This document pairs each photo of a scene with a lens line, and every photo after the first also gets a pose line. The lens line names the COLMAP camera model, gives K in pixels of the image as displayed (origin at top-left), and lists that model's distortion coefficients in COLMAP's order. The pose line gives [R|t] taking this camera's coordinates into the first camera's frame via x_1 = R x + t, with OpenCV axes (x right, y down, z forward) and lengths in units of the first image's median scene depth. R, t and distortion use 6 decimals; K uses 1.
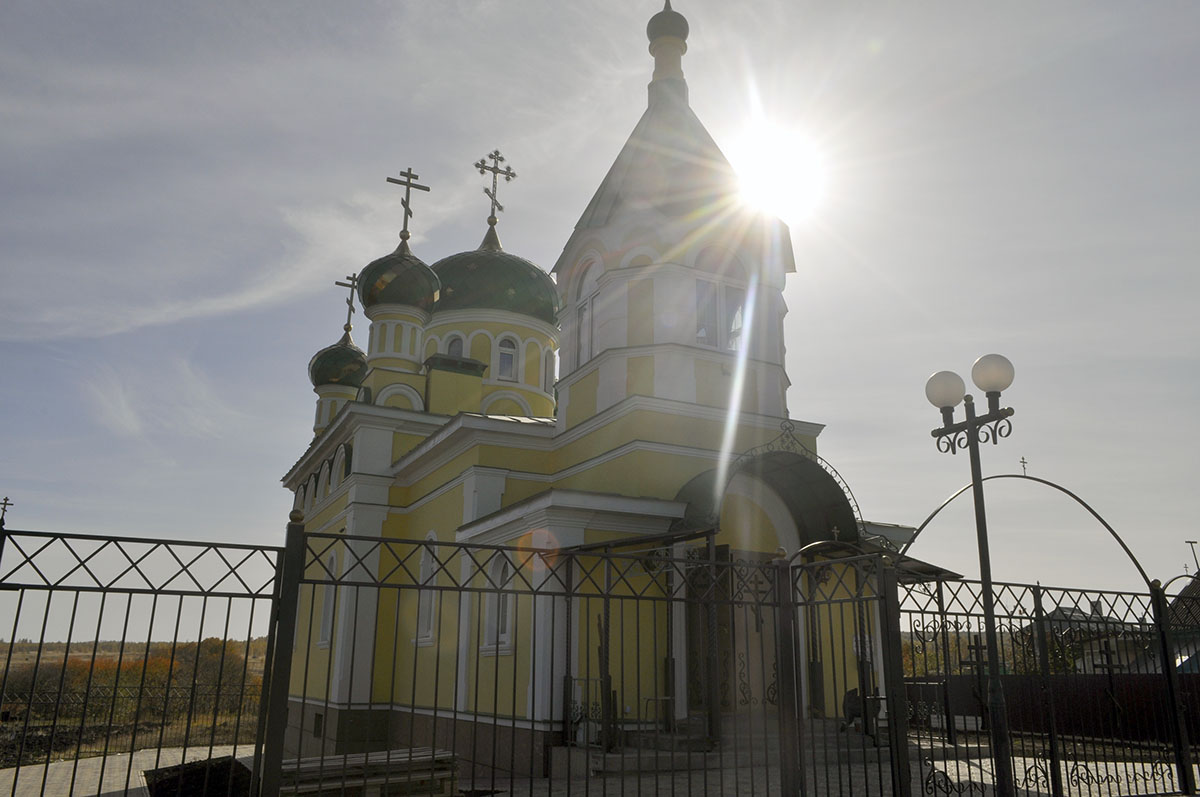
lens RADIAL K [[894.0, 0, 600.3], [0, 894.0, 400.1], [0, 0, 1]] dist [-0.015183, 0.007545]
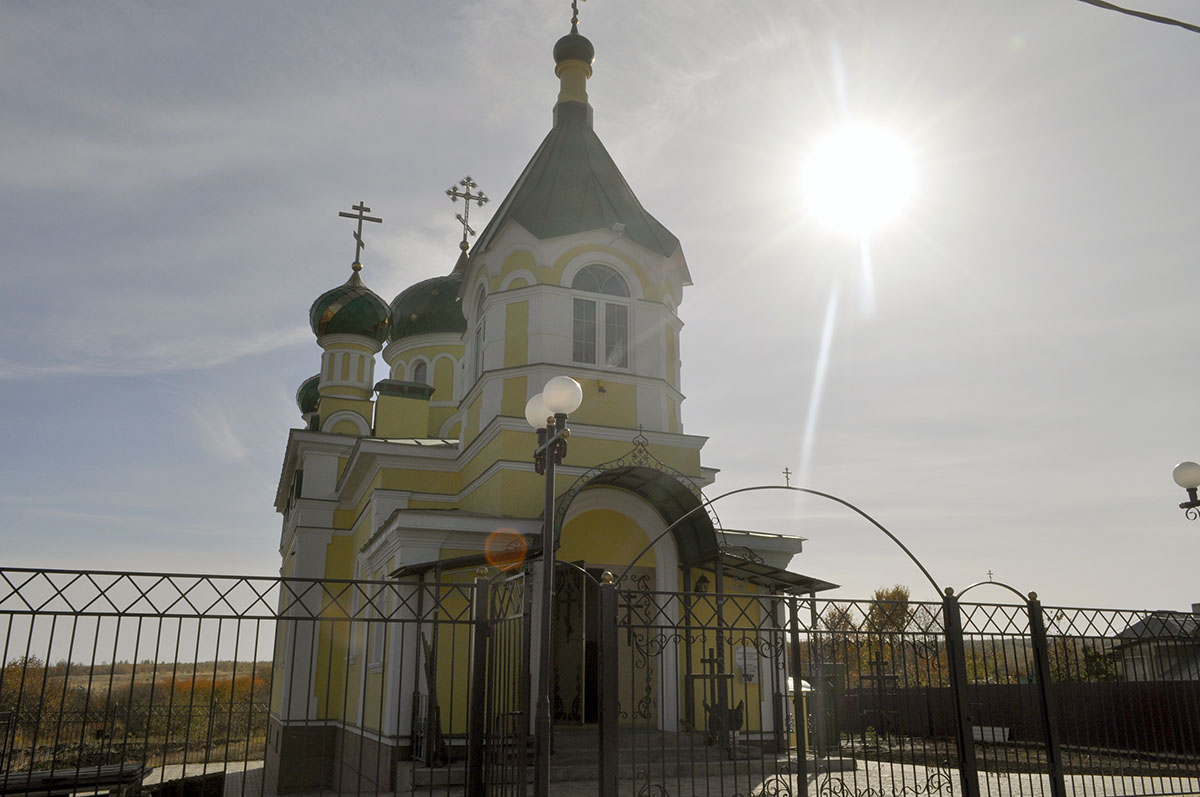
lens RADIAL K [[894.0, 0, 598.0], [0, 894.0, 400.0], [0, 0, 1]] dist [-0.015183, 0.007545]
pose [[0.995085, -0.041384, -0.089960, 0.149953], [0.040114, 0.999069, -0.015884, -0.001995], [0.090534, 0.012197, 0.995819, -0.006589]]
